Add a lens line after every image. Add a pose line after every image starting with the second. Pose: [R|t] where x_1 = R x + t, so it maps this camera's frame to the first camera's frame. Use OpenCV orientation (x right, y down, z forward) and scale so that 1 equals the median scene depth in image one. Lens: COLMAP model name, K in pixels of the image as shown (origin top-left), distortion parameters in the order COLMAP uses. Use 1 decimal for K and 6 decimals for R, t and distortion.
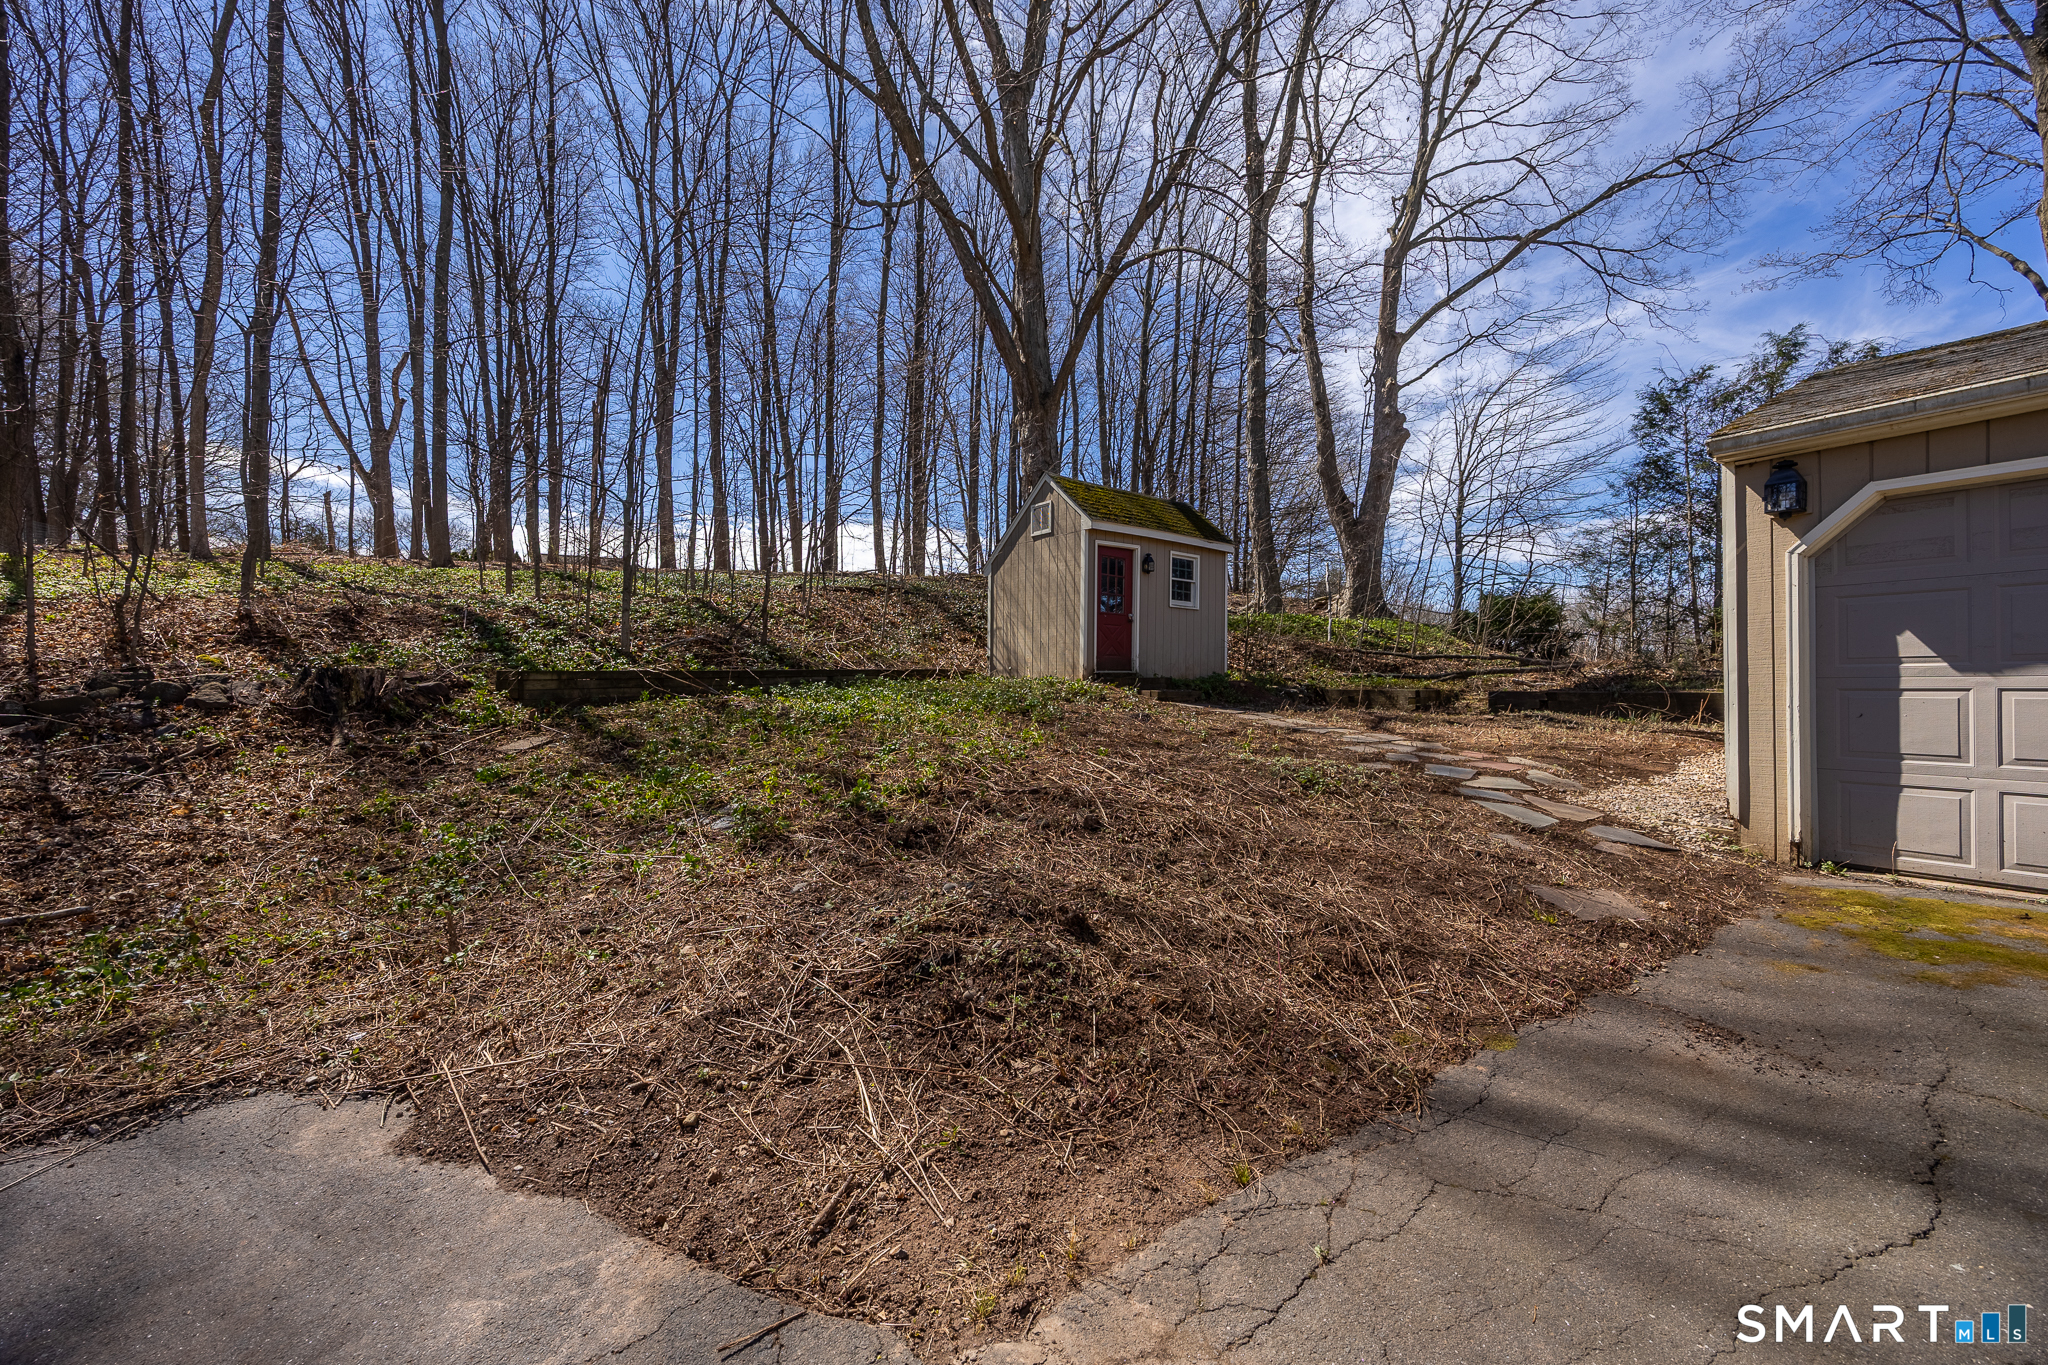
lens RADIAL K [[807.5, 0, 1010.2], [0, 807.5, 685.3], [0, 0, 1]] dist [0.001504, -0.000369]
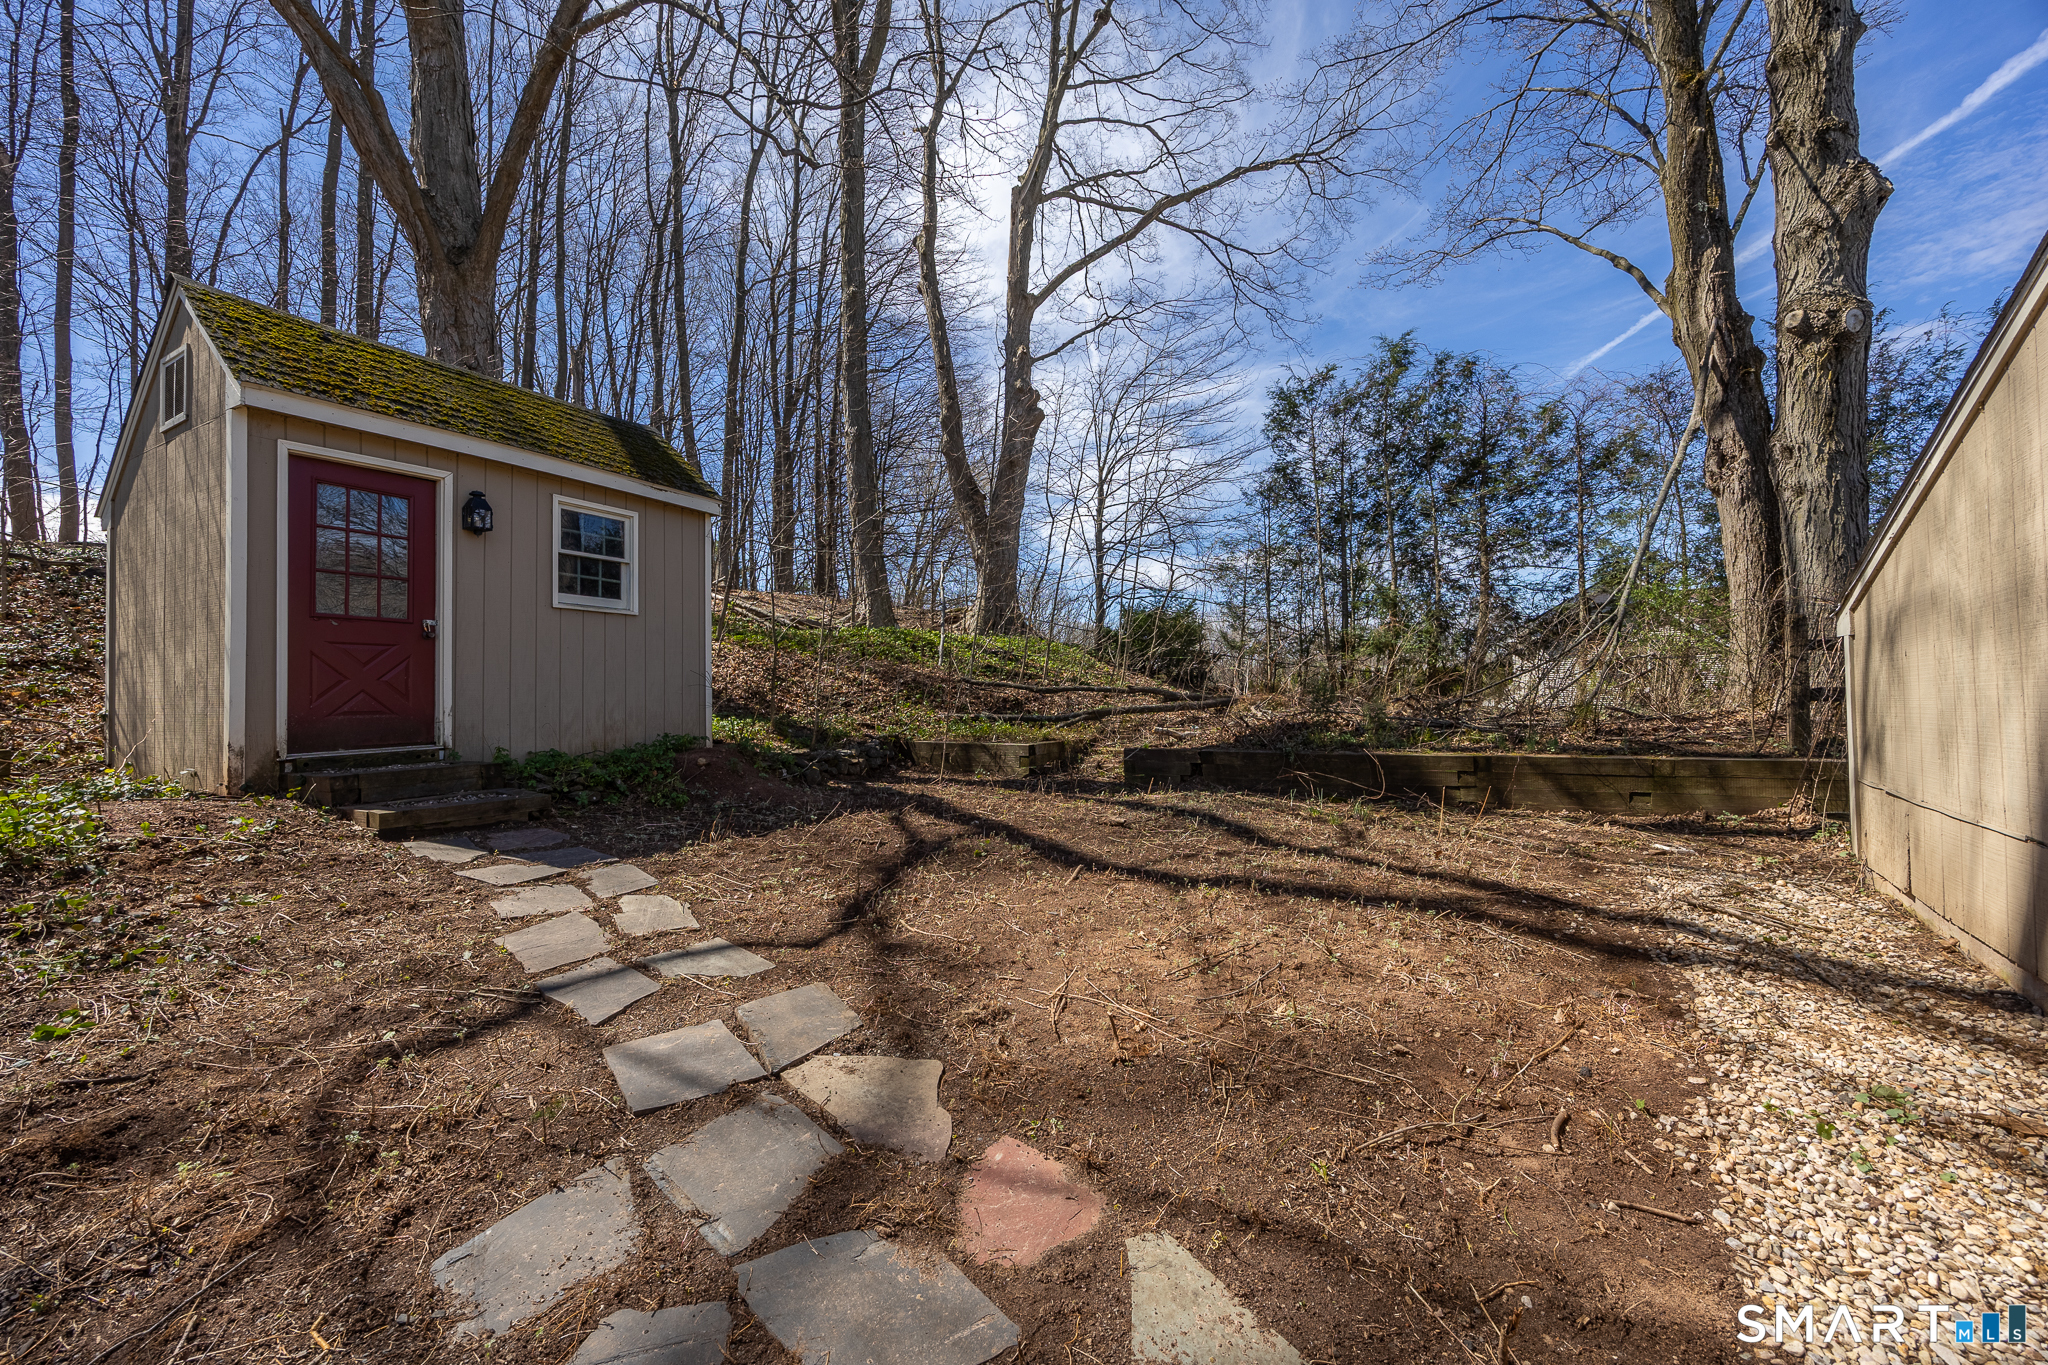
lens RADIAL K [[807.5, 0, 1027.8], [0, 807.5, 686.6], [0, 0, 1]] dist [0.001504, -0.000369]
pose [[0.921309, -0.011639, 0.388656, 0.169820], [0.017583, 0.999776, -0.011741, -0.023979], [-0.388433, 0.017651, 0.921308, 0.271672]]
